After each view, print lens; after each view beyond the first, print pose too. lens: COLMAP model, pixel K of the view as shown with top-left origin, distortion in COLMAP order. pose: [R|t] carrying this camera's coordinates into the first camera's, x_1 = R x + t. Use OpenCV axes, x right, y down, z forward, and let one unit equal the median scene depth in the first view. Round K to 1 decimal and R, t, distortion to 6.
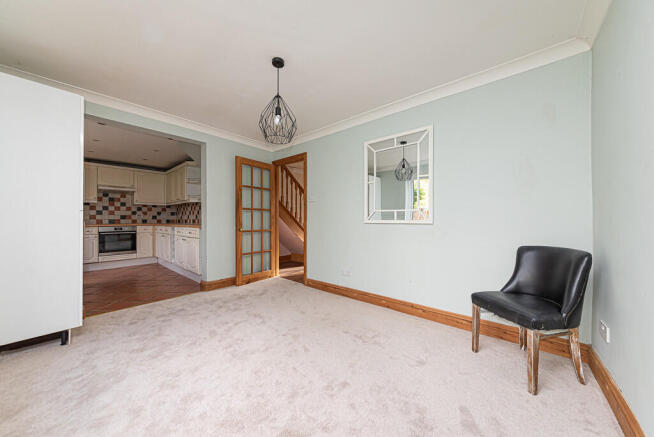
lens RADIAL K [[230.2, 0, 328.1], [0, 230.2, 219.4], [0, 0, 1]] dist [-0.000262, -0.000102]
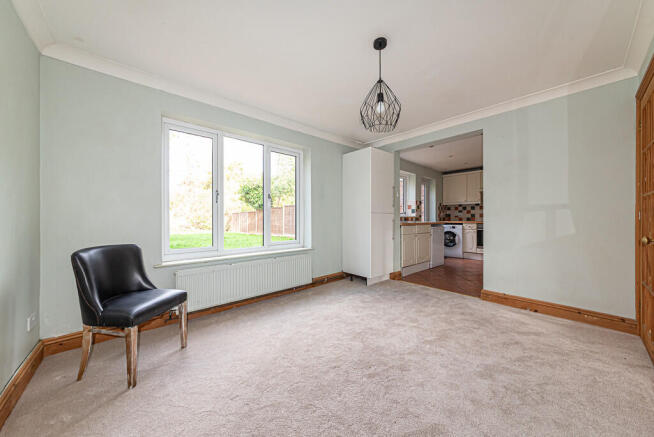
lens RADIAL K [[230.2, 0, 326.0], [0, 230.2, 220.6], [0, 0, 1]] dist [-0.000262, -0.000102]
pose [[-0.148323, 0.011663, -0.988870, 0.556798], [0.005562, 0.999924, 0.010959, -0.000098], [0.988923, -0.003874, -0.148377, 0.725891]]
